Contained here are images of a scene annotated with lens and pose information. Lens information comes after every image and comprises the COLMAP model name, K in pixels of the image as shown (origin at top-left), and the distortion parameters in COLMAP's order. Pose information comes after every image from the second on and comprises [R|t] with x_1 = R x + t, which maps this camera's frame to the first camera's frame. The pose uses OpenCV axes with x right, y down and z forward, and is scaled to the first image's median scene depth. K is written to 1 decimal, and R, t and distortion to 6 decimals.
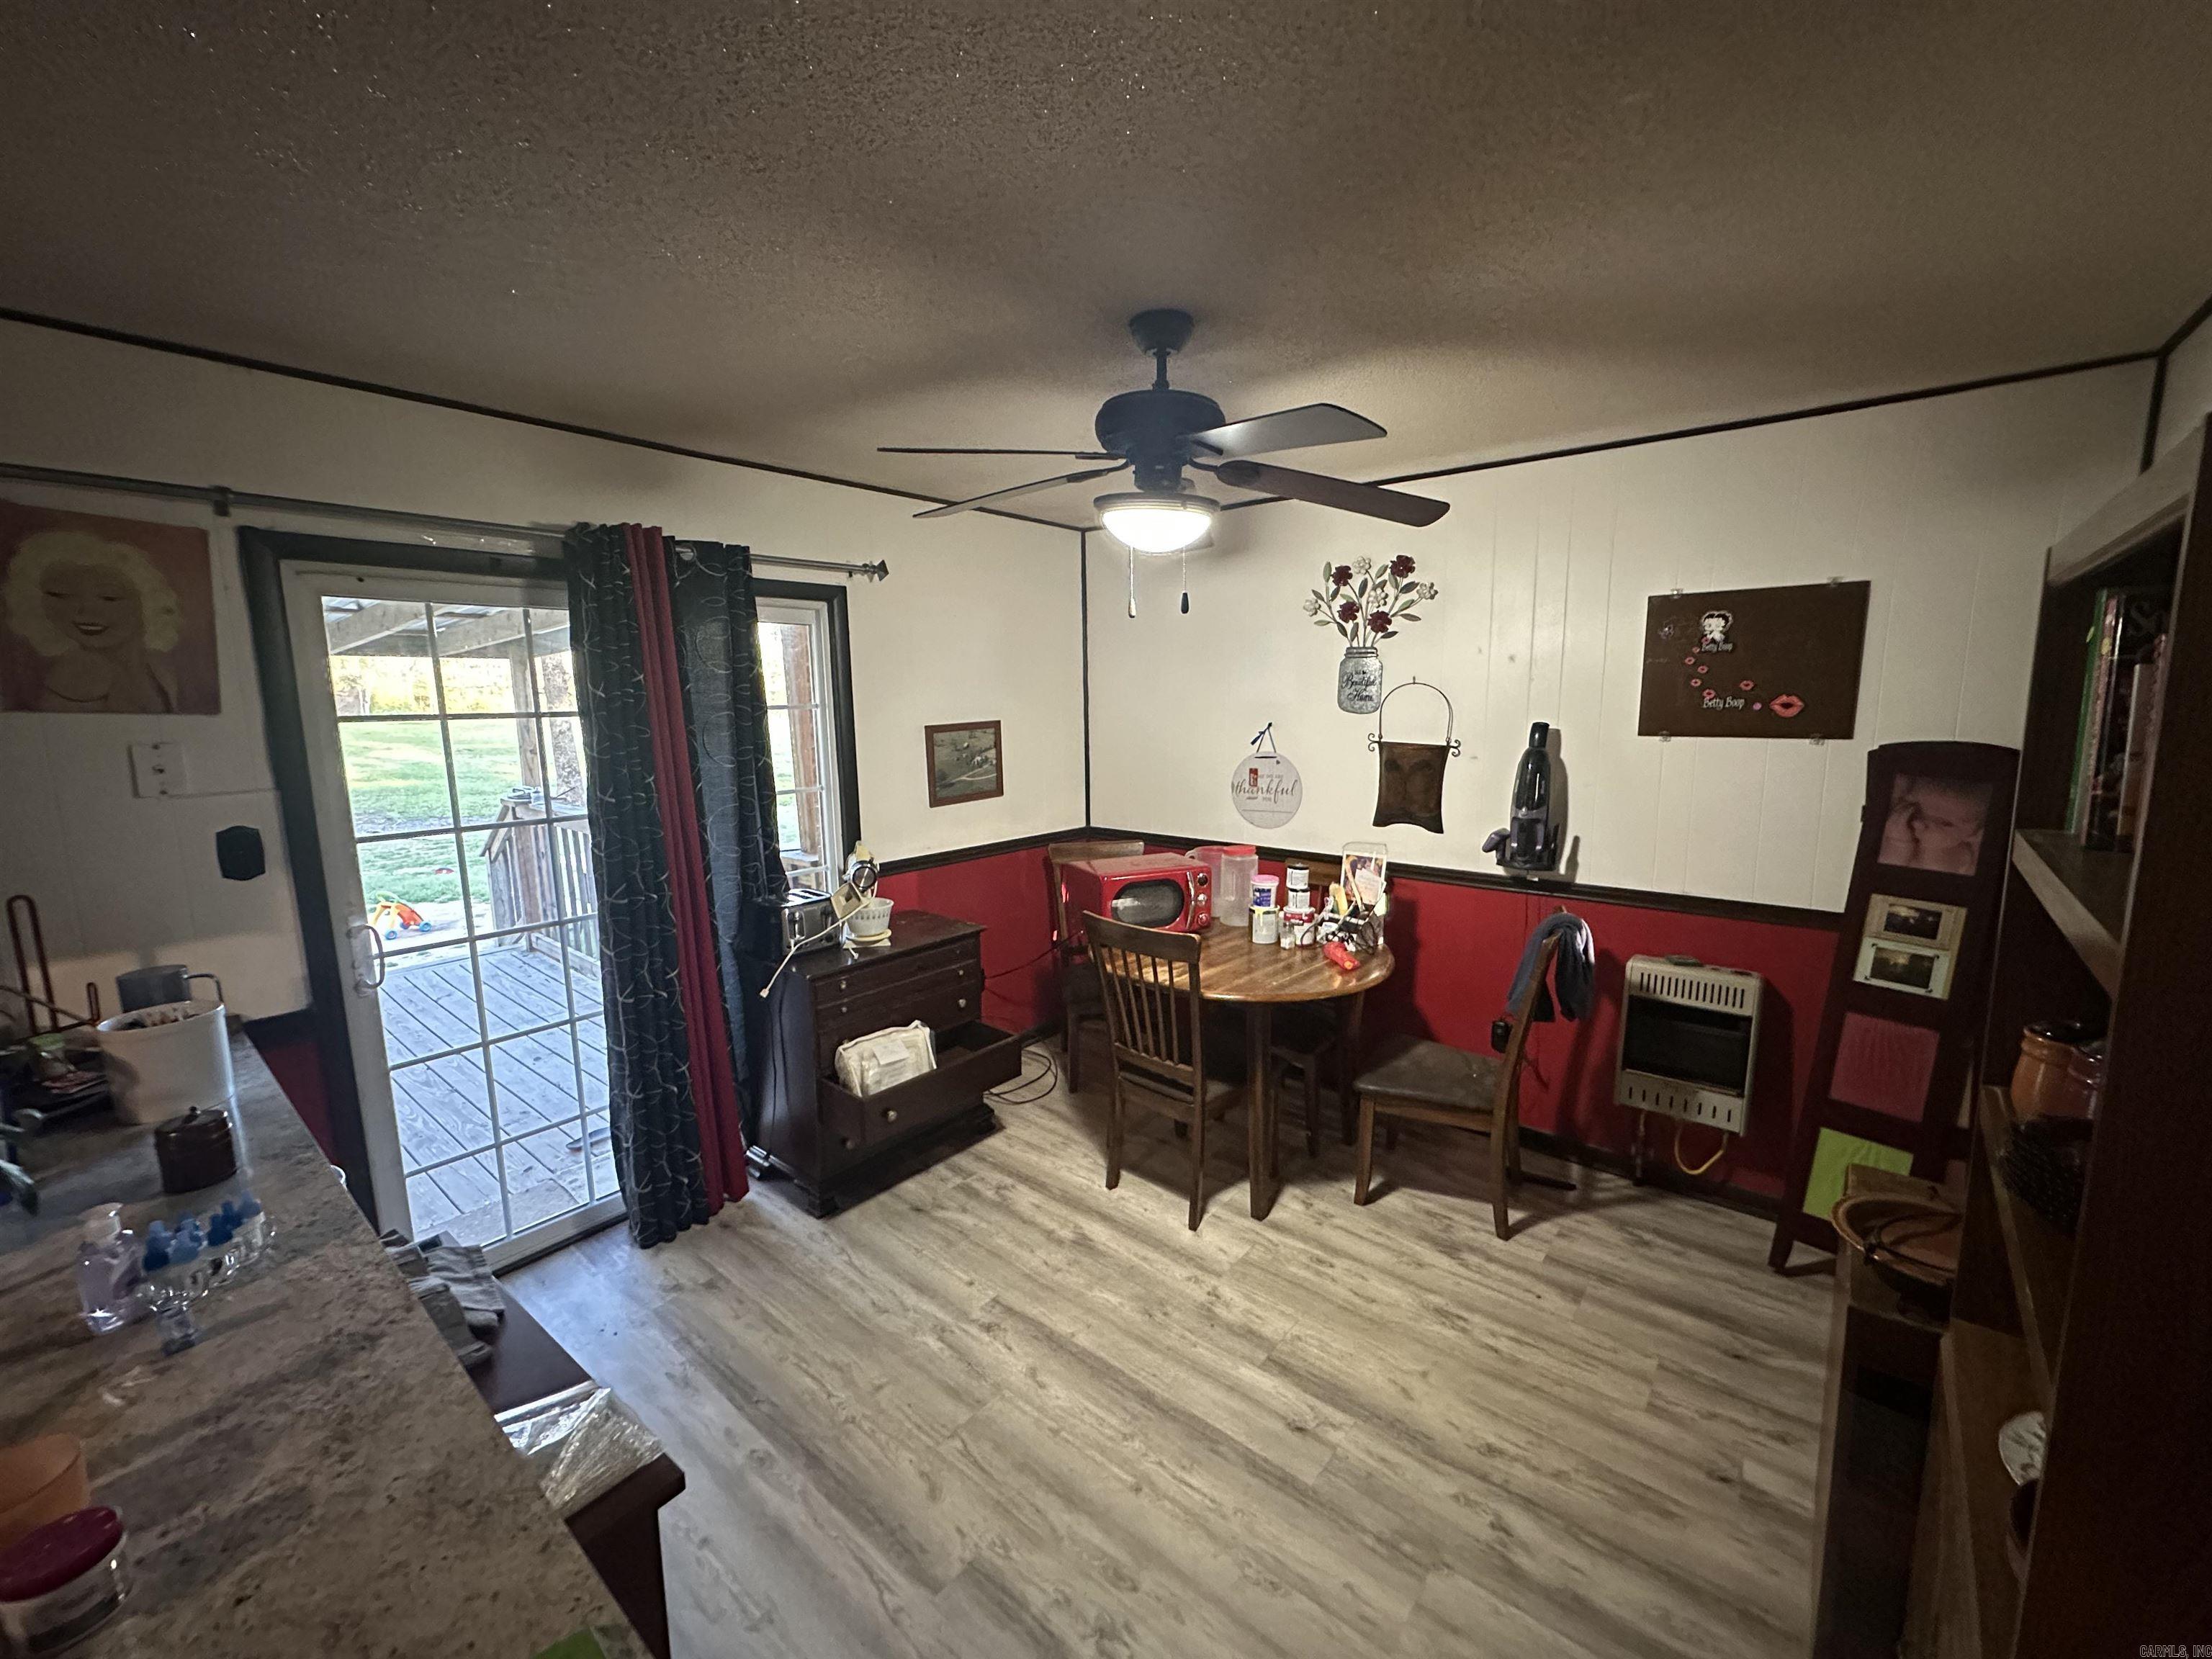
lens RADIAL K [[877.8, 0, 1111.4], [0, 877.8, 823.9], [0, 0, 1]] dist [0.000944, 0.000017]
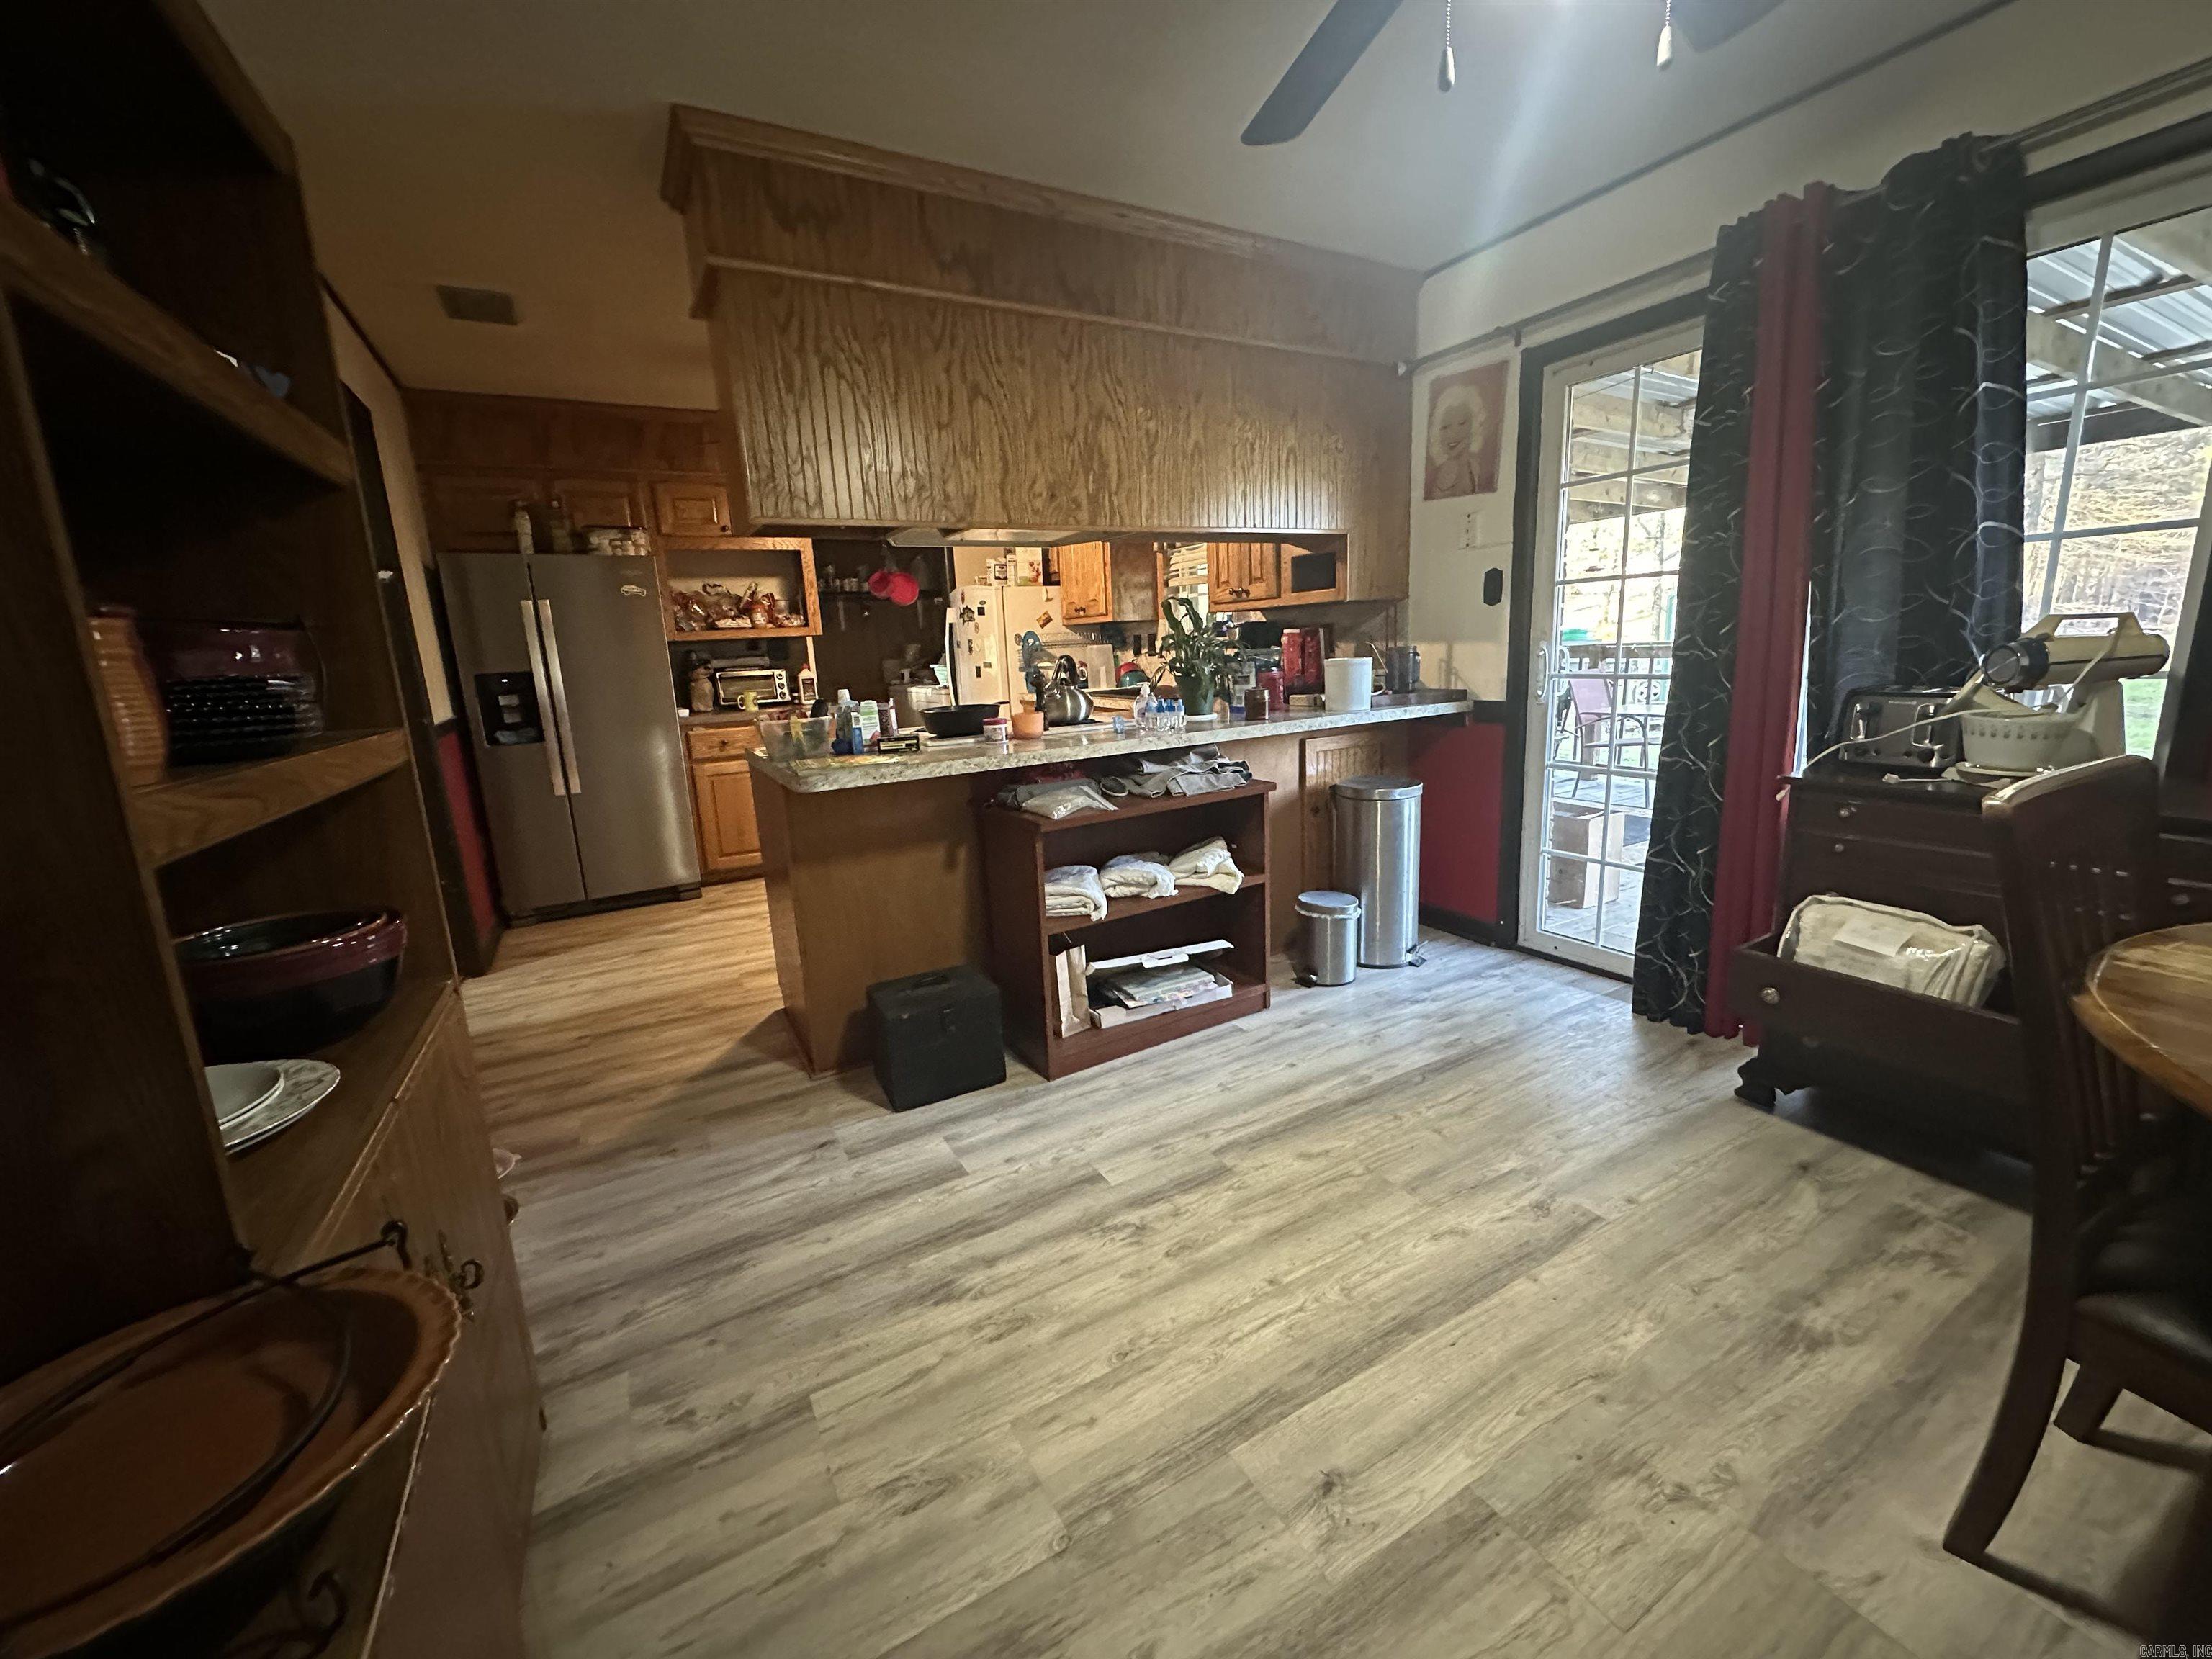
lens RADIAL K [[877.8, 0, 1111.4], [0, 877.8, 823.9], [0, 0, 1]] dist [0.000944, 0.000017]
pose [[-0.352591, 0.221296, -0.909235, 0.505307], [-0.086991, 0.959677, 0.267307, 0.055859], [0.931725, 0.173346, -0.319123, 0.668969]]
